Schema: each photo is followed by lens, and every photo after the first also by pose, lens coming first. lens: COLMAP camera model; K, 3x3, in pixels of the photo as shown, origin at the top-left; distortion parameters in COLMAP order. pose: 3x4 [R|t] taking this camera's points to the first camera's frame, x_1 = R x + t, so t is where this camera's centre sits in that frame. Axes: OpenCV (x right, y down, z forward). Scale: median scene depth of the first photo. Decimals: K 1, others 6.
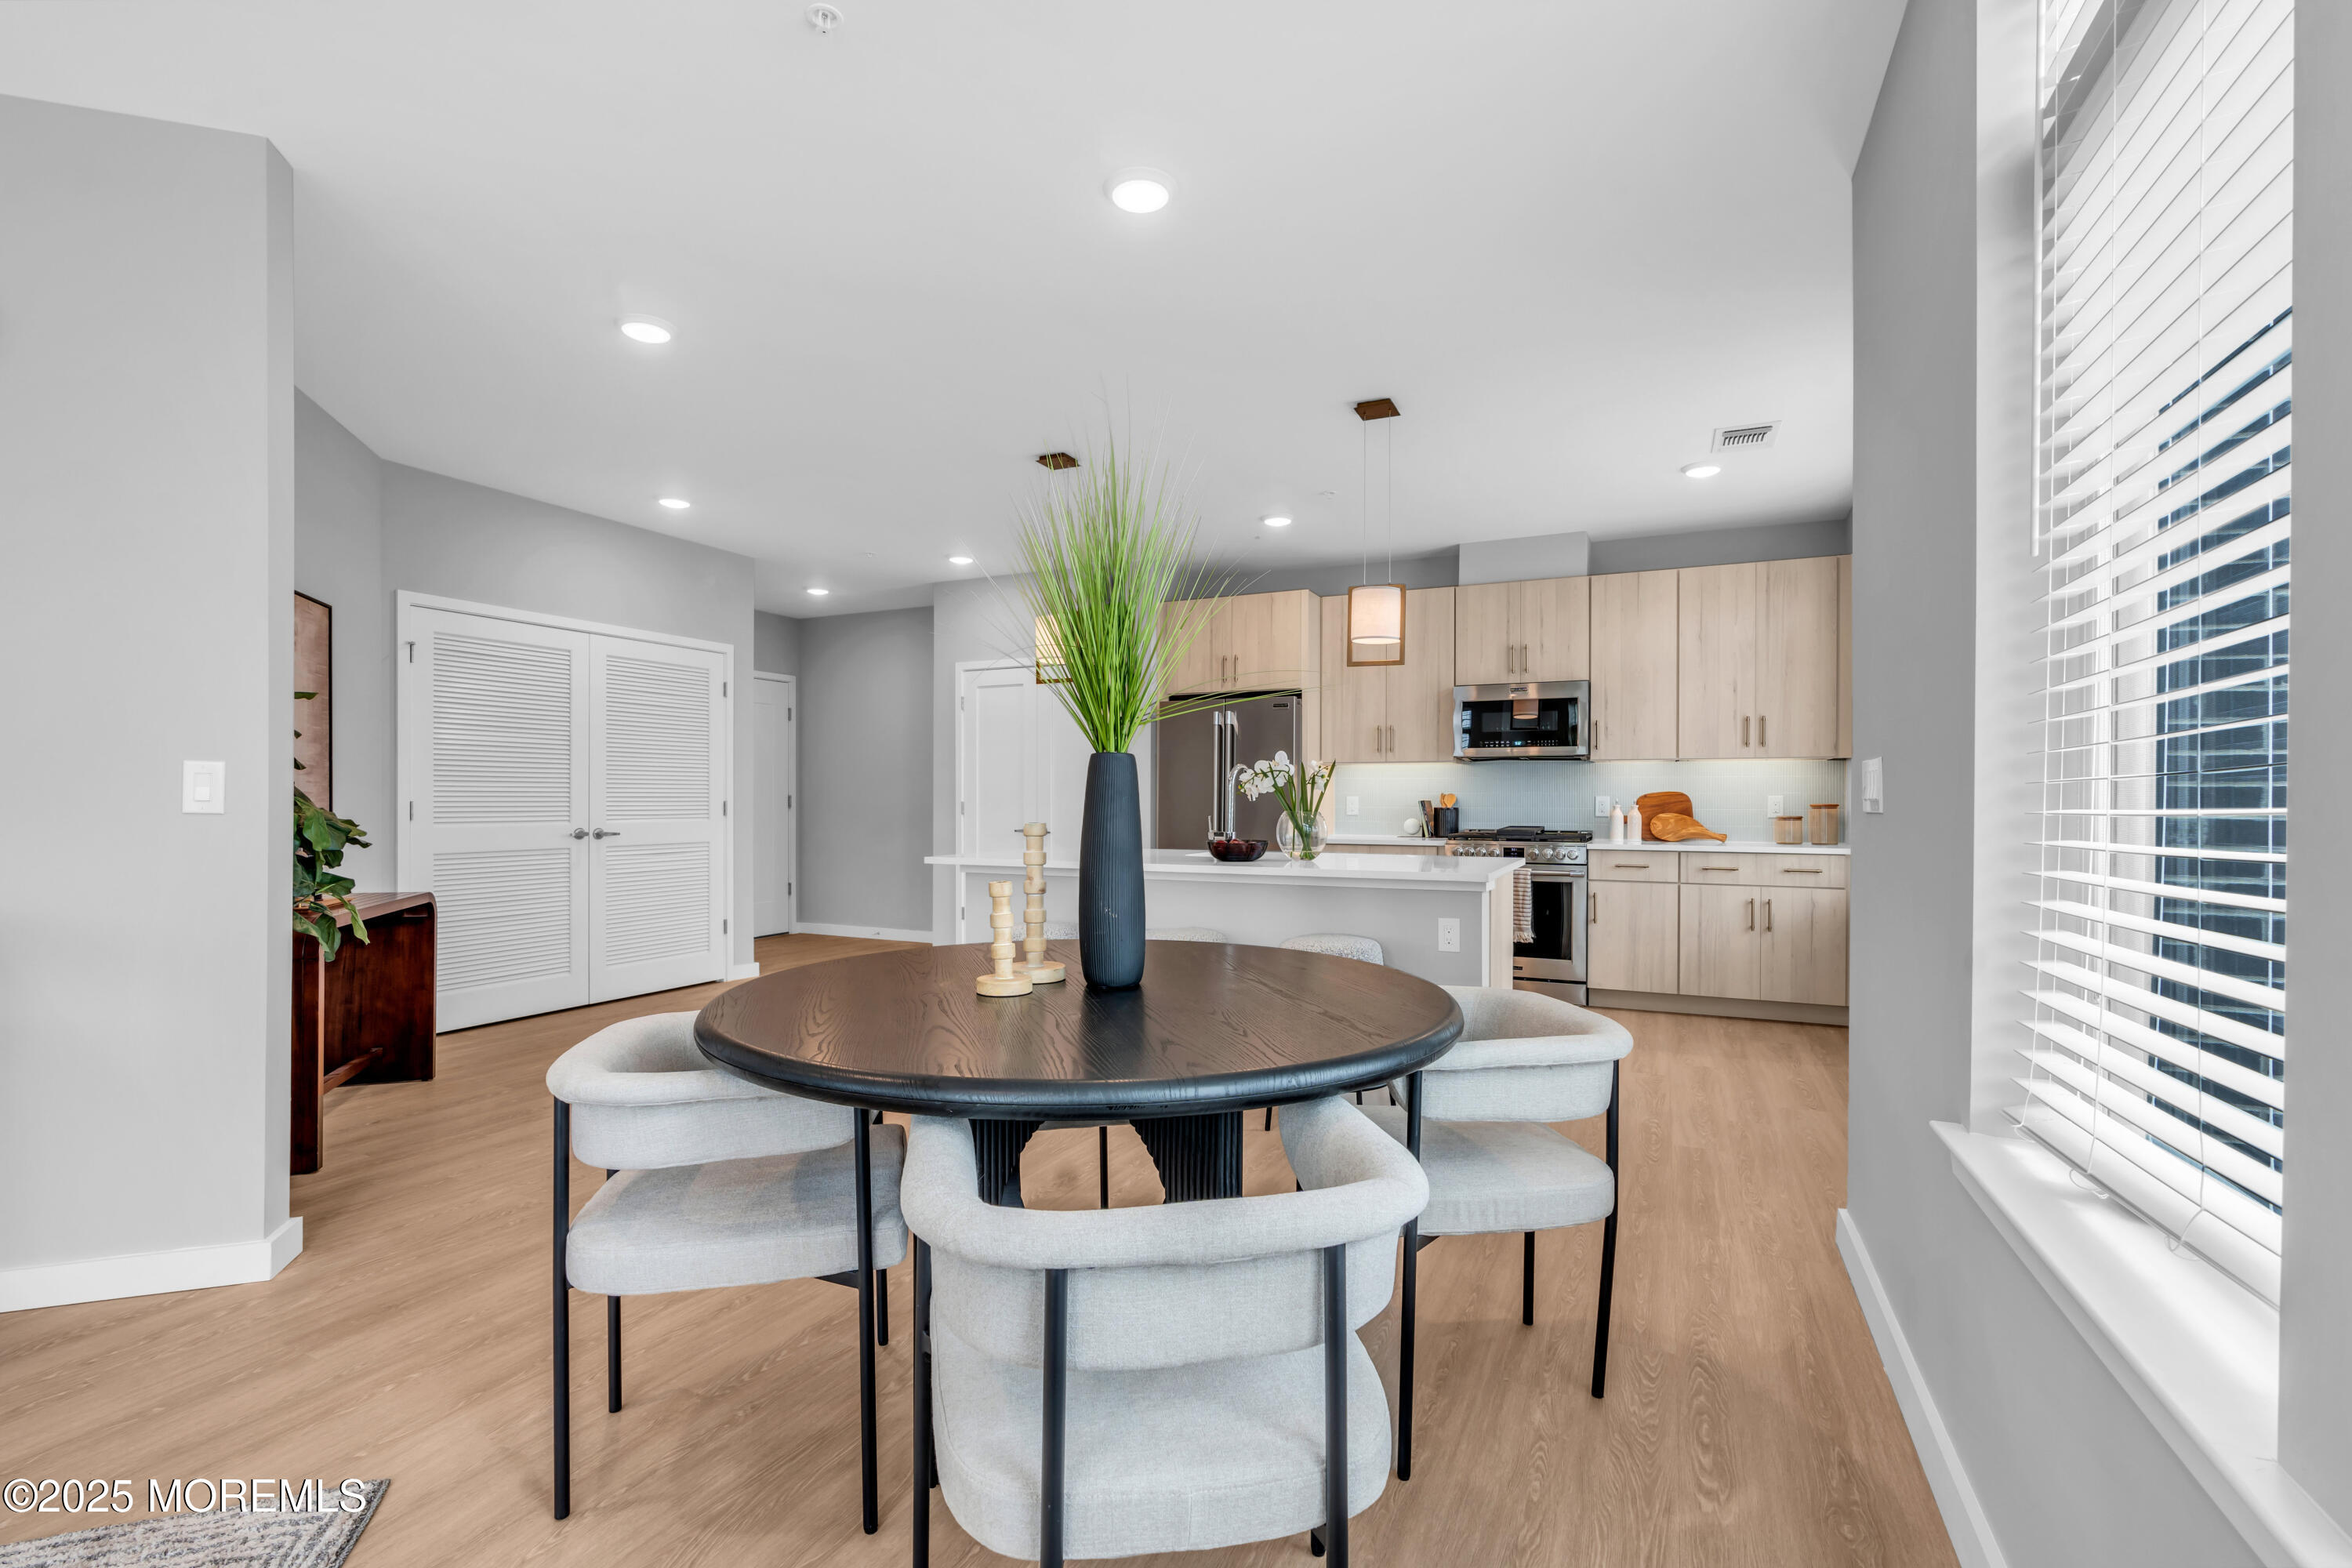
lens RADIAL K [[1059.4, 0, 1180.6], [0, 1059.4, 797.3], [0, 0, 1]] dist [-0.000602, 0.000906]
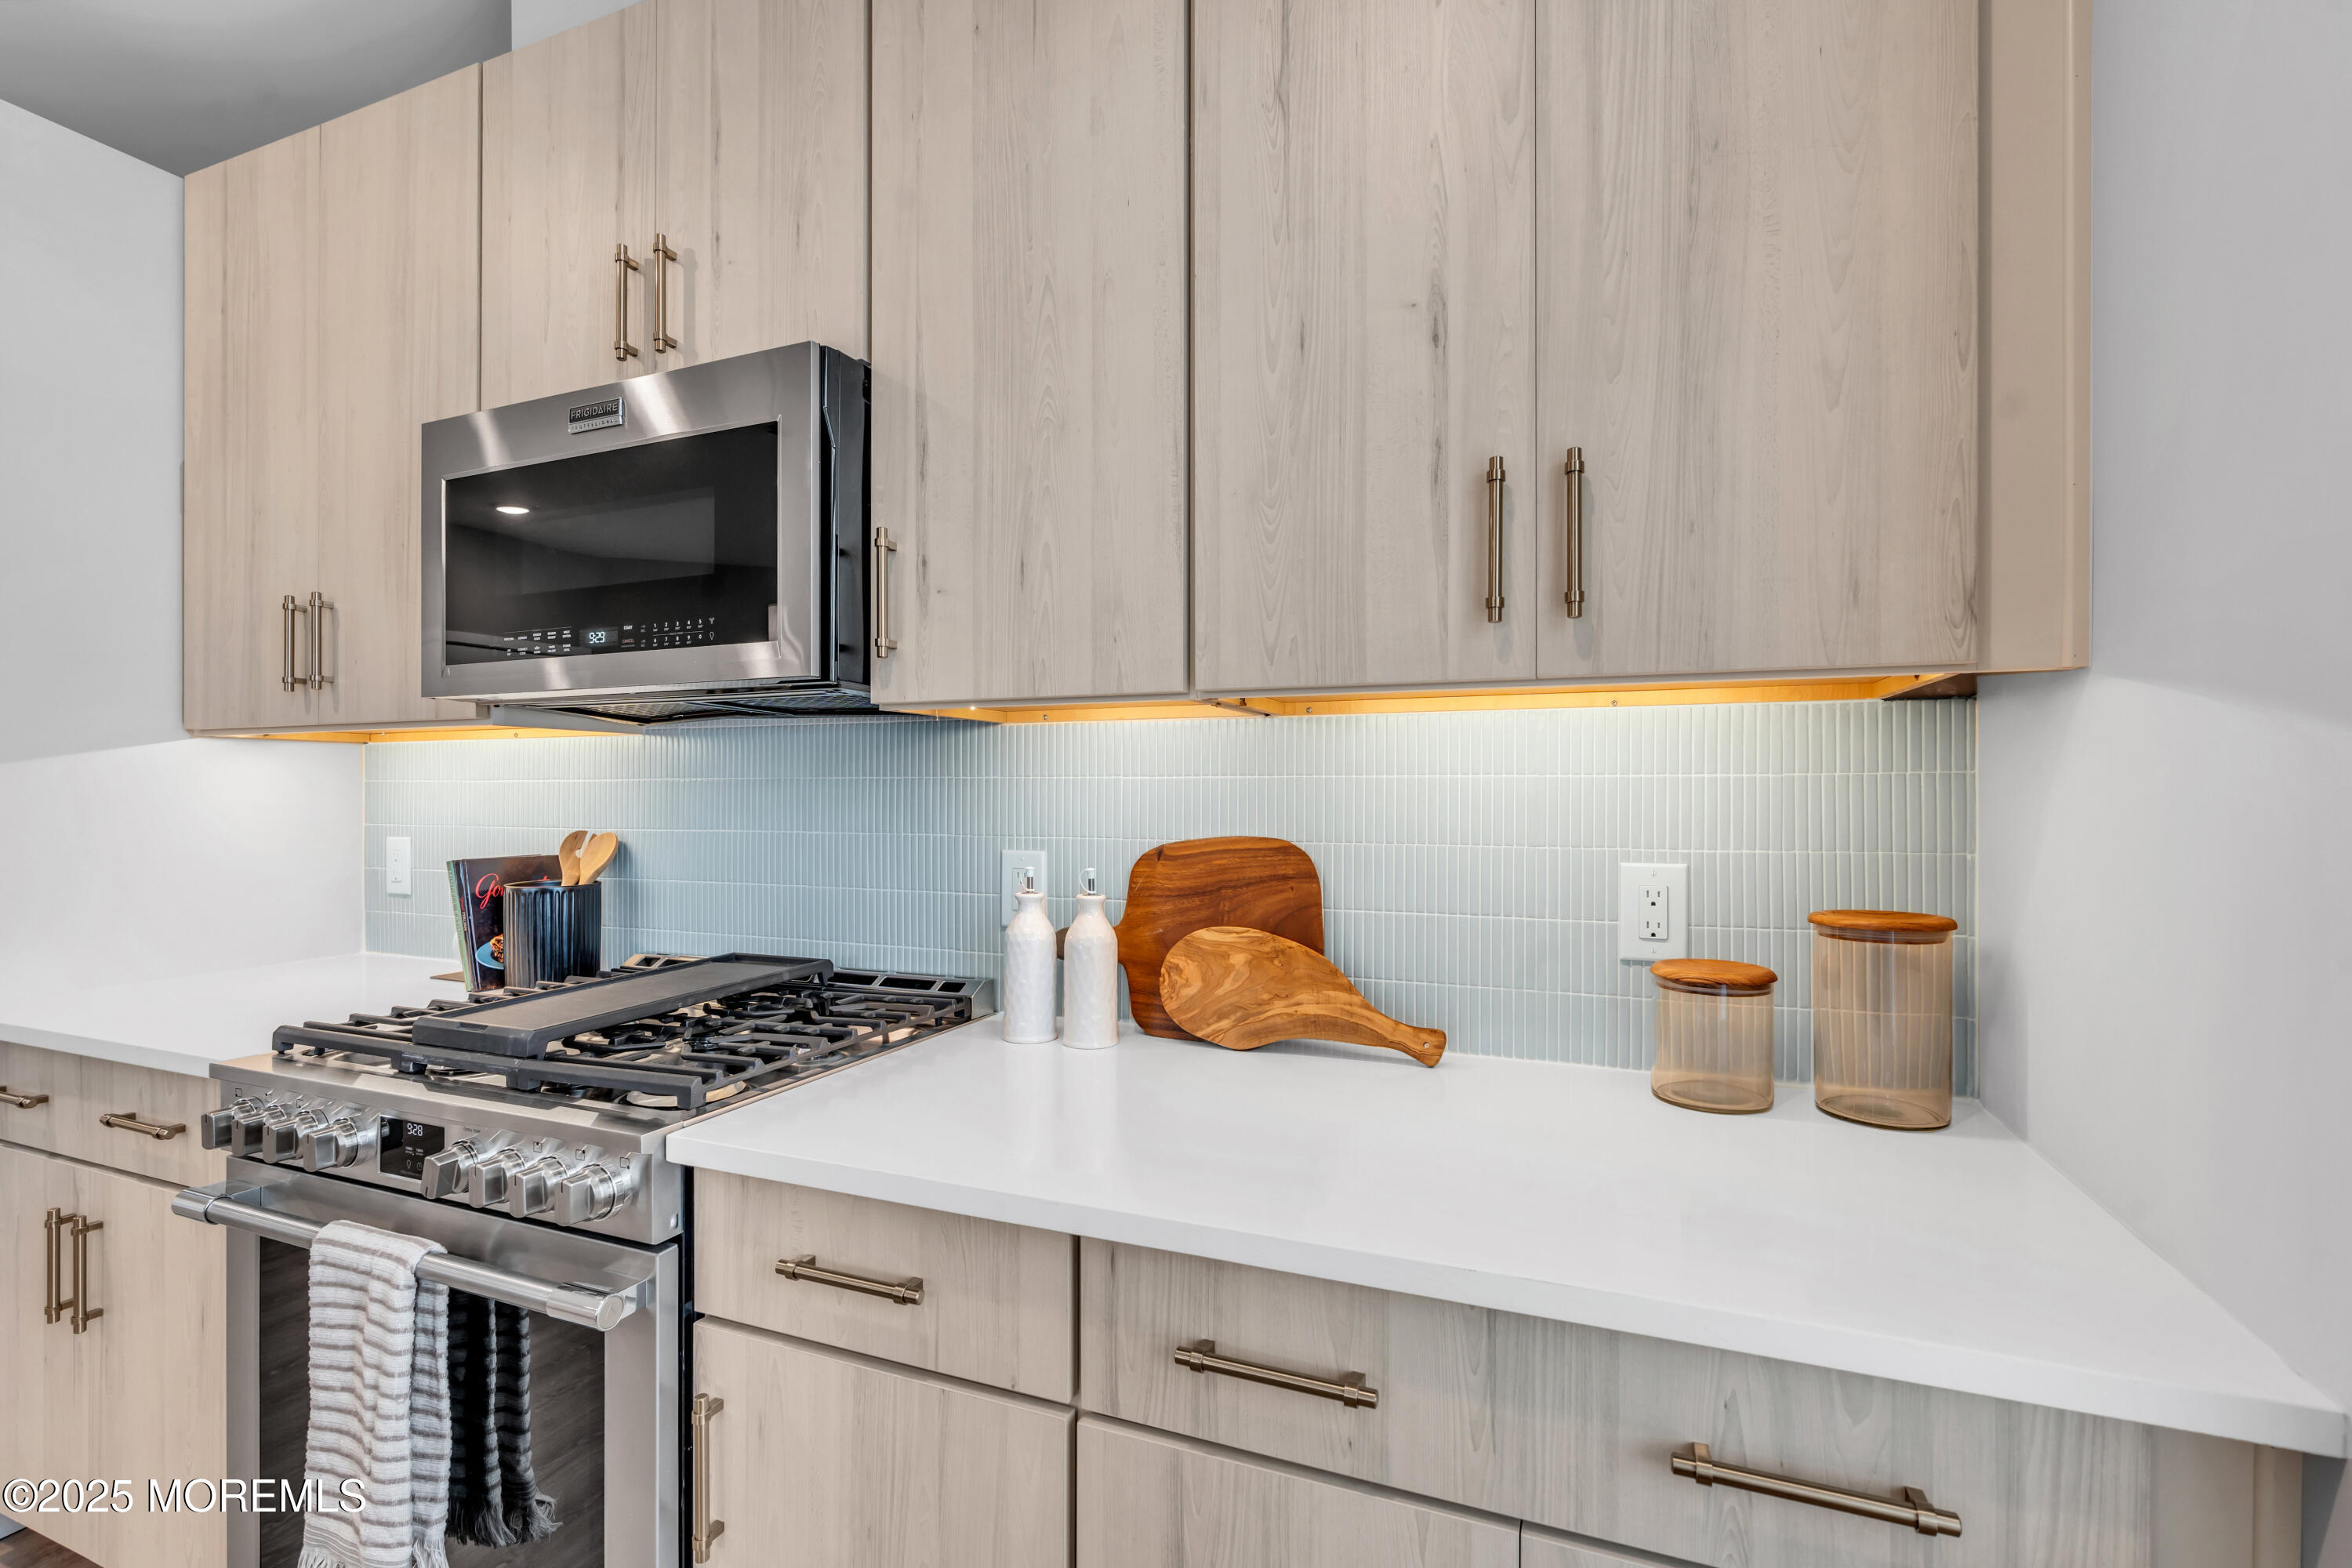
lens RADIAL K [[1059.4, 0, 1171.7], [0, 1059.4, 787.2], [0, 0, 1]] dist [-0.000602, 0.000906]
pose [[0.999041, -0.000394, 0.043787, 0.442734], [0.000652, 0.999983, -0.005873, -0.015877], [-0.043783, 0.005896, 0.999024, 0.767918]]
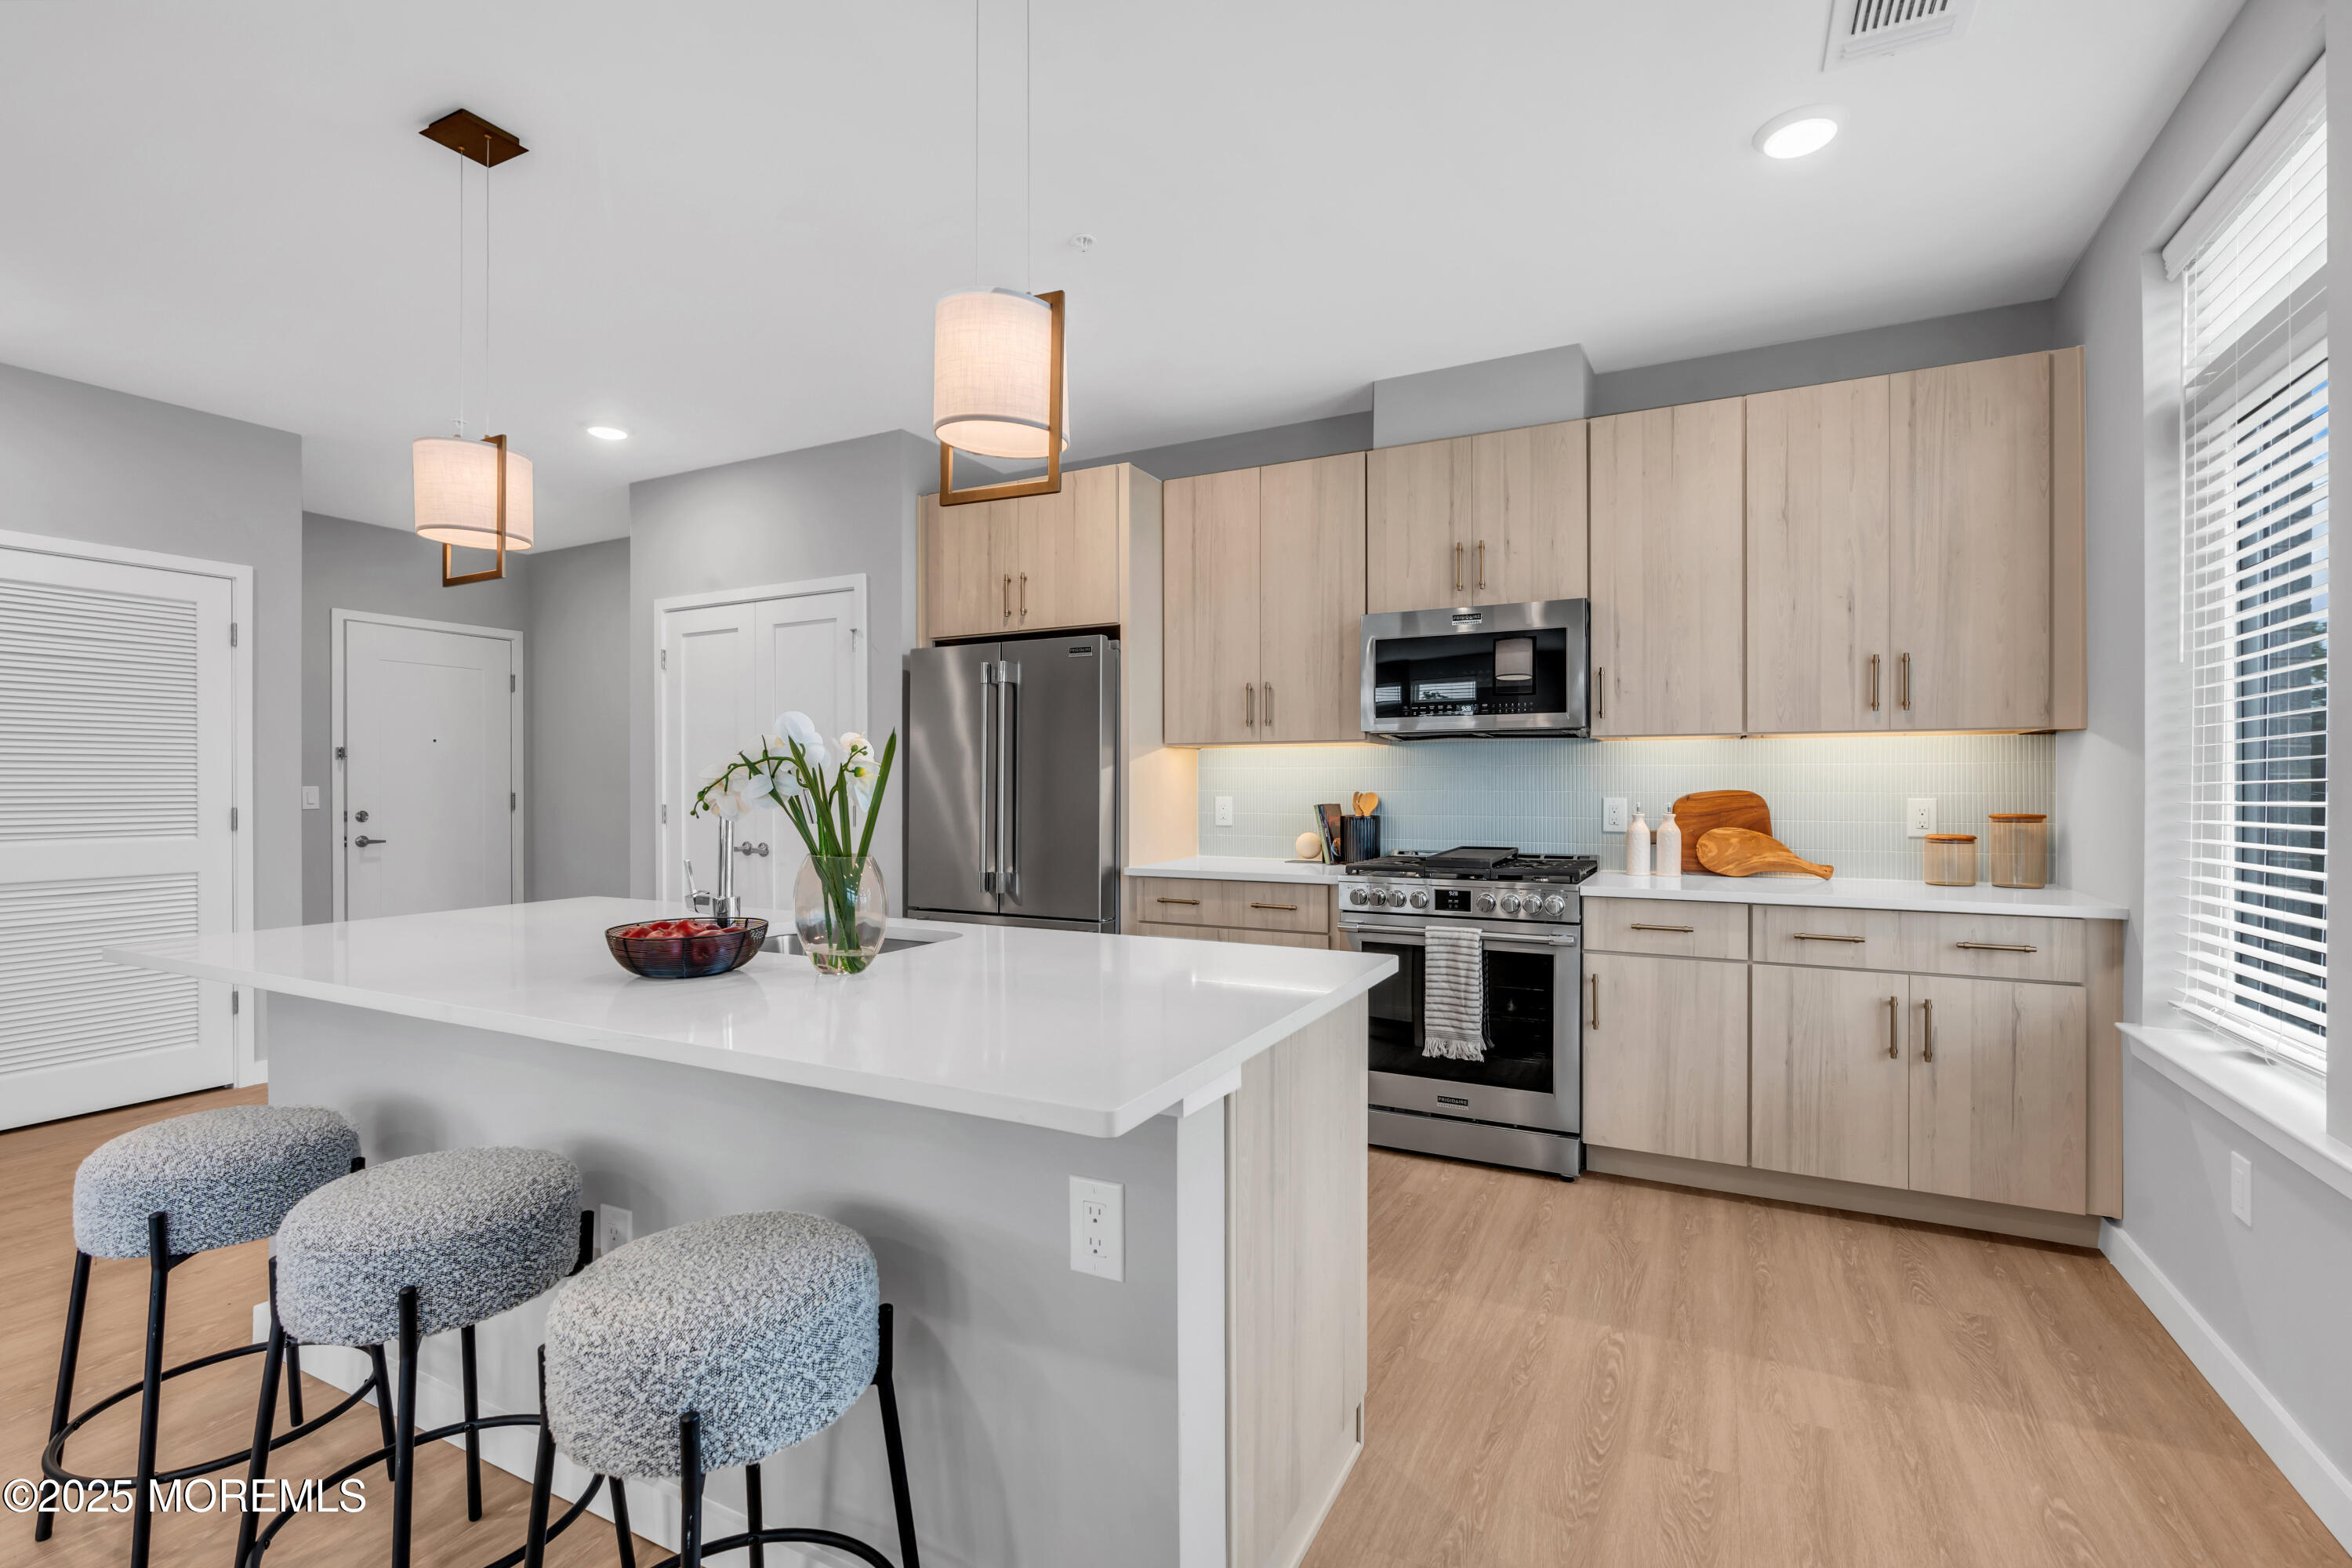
lens RADIAL K [[1059.4, 0, 1180.4], [0, 1059.4, 779.7], [0, 0, 1]] dist [-0.000602, 0.000906]
pose [[0.999114, -0.002989, -0.041980, 0.186982], [0.002862, 0.999991, -0.003091, -0.010443], [0.041989, 0.002968, 0.999114, 0.411926]]
